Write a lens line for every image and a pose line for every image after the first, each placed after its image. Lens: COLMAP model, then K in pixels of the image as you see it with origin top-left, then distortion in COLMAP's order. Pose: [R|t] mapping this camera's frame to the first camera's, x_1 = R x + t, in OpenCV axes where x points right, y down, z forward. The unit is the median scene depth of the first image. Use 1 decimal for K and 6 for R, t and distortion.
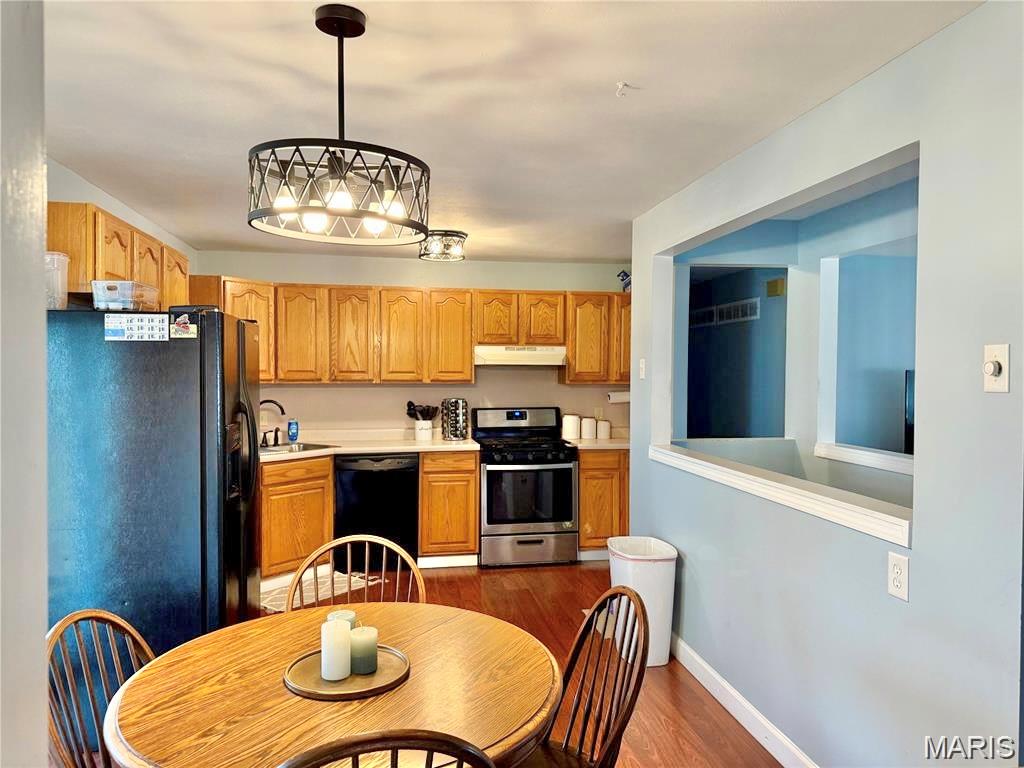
lens RADIAL K [[724.6, 0, 512.0], [0, 724.6, 384.0], [0, 0, 1]] dist [0.178578, -0.300412]
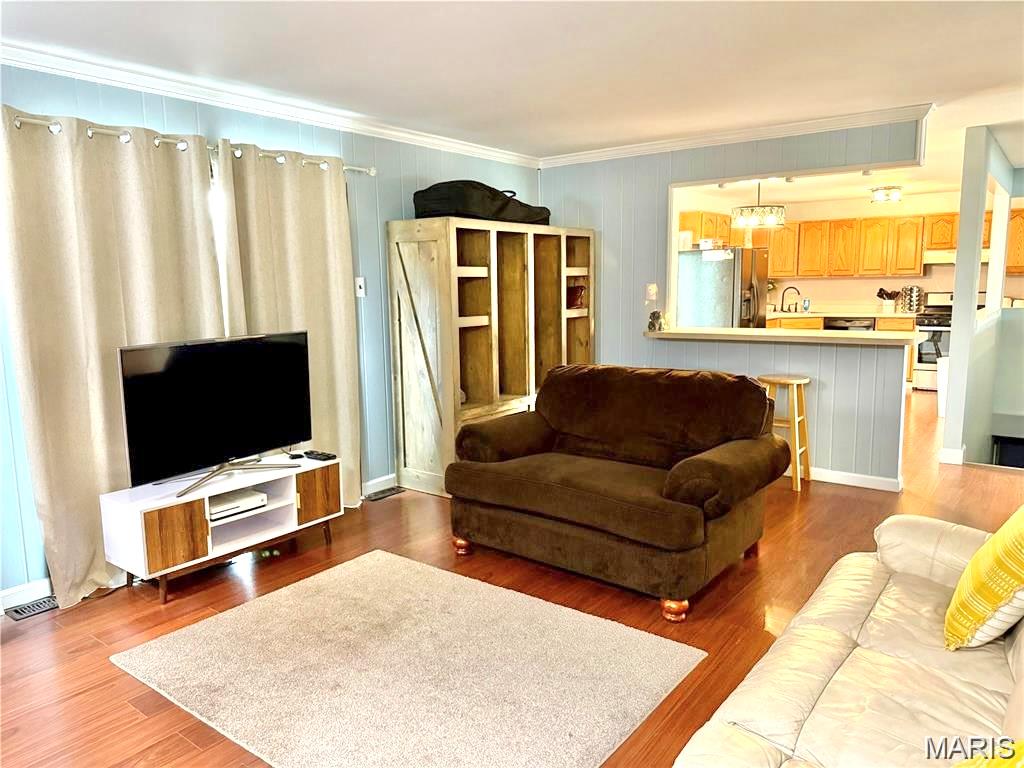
lens RADIAL K [[721.6, 0, 512.0], [0, 721.6, 384.0], [0, 0, 1]] dist [0.056599, -0.075113]
pose [[0.686786, 0.088613, -0.721438, 0.508455], [0.004365, 0.992020, 0.126004, 0.029261], [0.726847, -0.089687, 0.680918, -0.749883]]
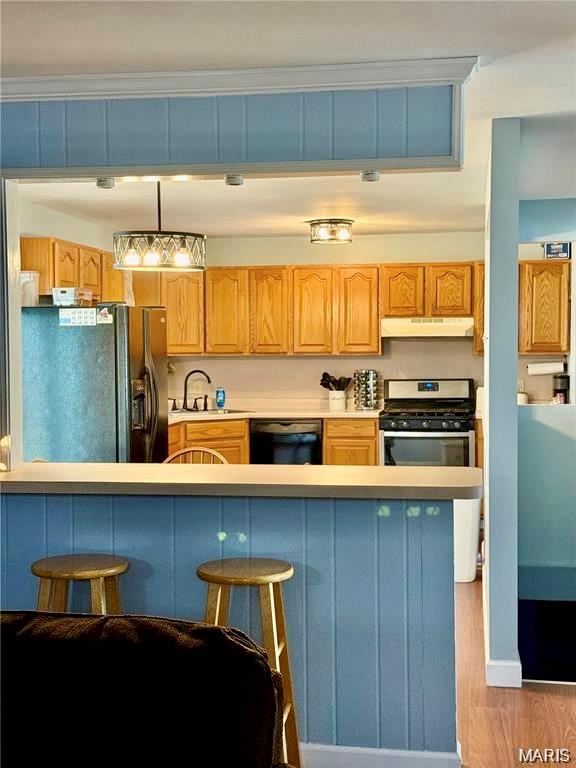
lens RADIAL K [[1077.6, 0, 288.0], [0, 1077.6, 384.0], [0, 0, 1]] dist [0.143080, -0.012410]
pose [[0.944718, 0.003012, -0.327869, 0.339141], [0.003071, 0.999833, 0.018033, 0.012782], [0.327868, -0.018043, 0.944551, -0.518815]]
